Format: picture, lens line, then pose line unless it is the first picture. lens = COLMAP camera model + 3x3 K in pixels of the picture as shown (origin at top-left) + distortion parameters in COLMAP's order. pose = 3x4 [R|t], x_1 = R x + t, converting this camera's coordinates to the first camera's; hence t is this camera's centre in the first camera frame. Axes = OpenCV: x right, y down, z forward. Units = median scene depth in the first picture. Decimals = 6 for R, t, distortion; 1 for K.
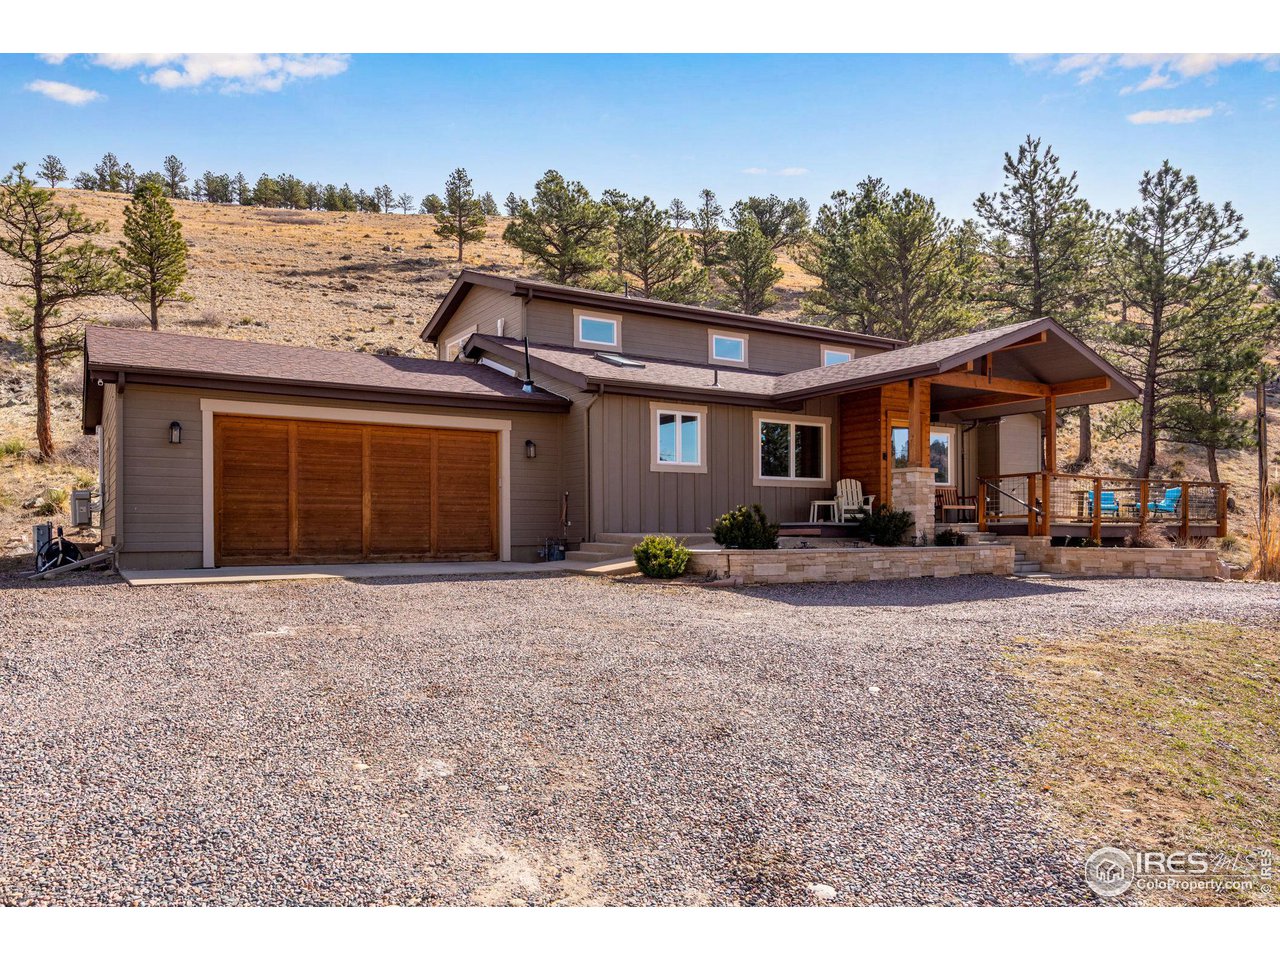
lens RADIAL K [[595.6, 0, 638.9], [0, 595.6, 481.7], [0, 0, 1]] dist [0.008386, -0.000366]
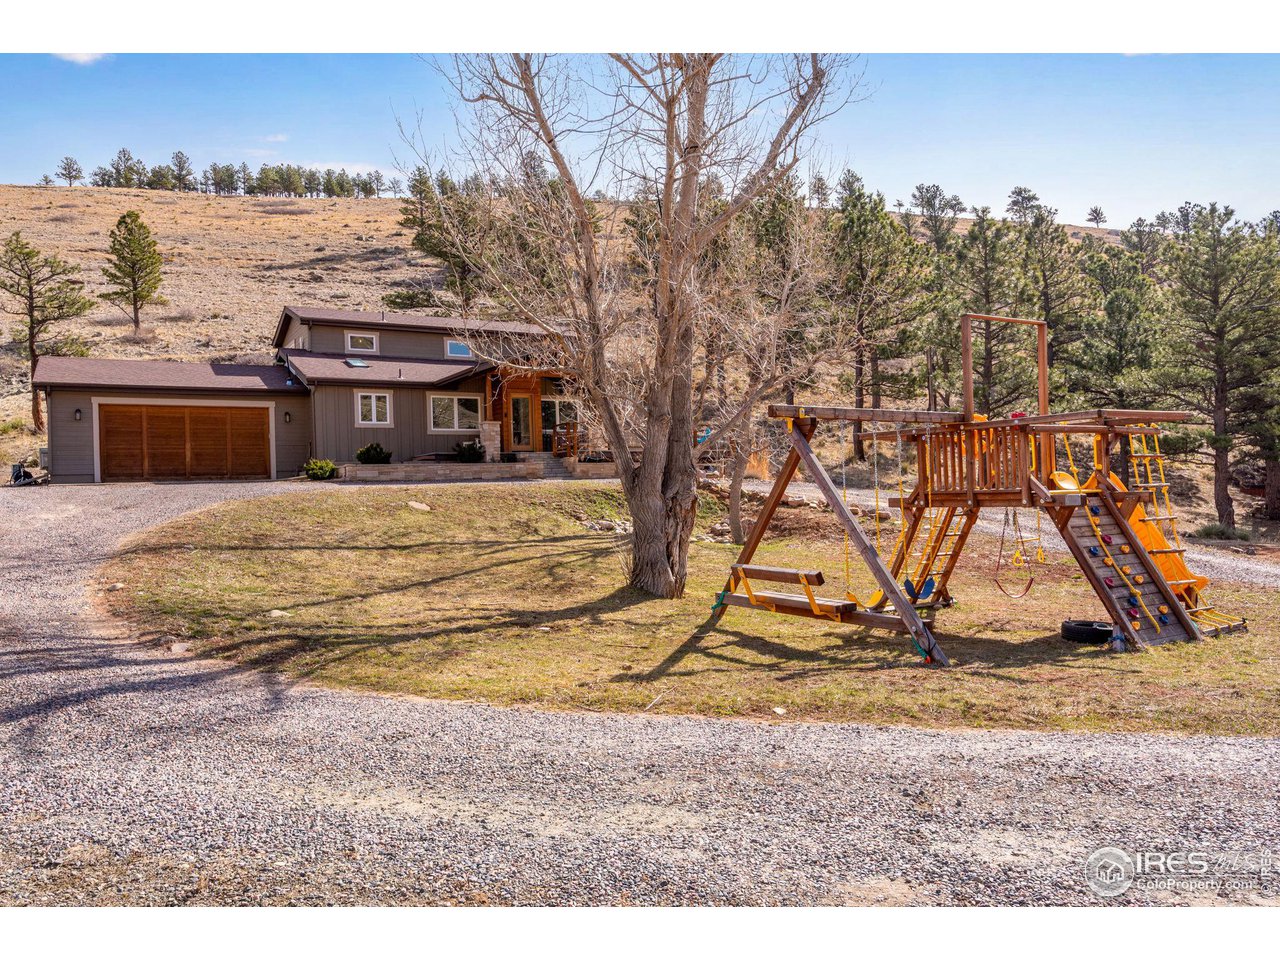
lens RADIAL K [[595.6, 0, 656.1], [0, 595.6, 436.6], [0, 0, 1]] dist [0.008386, -0.000366]
pose [[0.999516, -0.028113, -0.013337, 0.198863], [0.028018, 0.999581, -0.007275, 0.010038], [0.013536, 0.006898, 0.999885, -0.164450]]
